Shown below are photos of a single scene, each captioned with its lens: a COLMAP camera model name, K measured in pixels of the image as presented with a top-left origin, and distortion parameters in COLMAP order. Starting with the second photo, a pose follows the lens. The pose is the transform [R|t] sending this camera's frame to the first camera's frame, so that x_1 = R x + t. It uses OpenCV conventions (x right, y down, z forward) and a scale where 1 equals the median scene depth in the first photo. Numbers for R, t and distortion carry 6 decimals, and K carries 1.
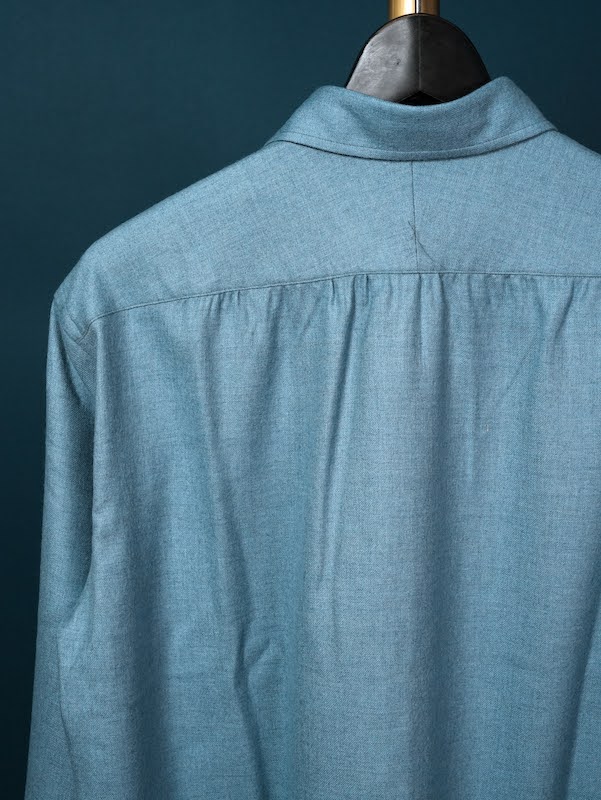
lens RADIAL K [[1233.6, 0, 300.5], [0, 1233.6, 400.0], [0, 0, 1]] dist [0.108151, -0.939724]
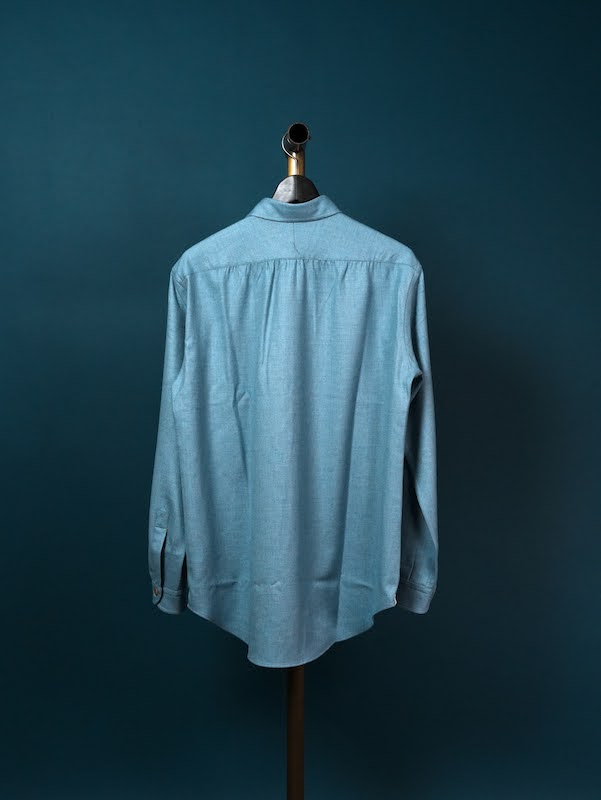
lens RADIAL K [[1233.6, 0, 300.5], [0, 1233.6, 400.0], [0, 0, 1]] dist [0.108151, -0.939724]
pose [[0.999976, 0.006916, -0.000124, 0.106264], [-0.006892, 0.994616, -0.103396, 0.531222], [-0.000591, 0.103395, 0.994640, -1.889318]]
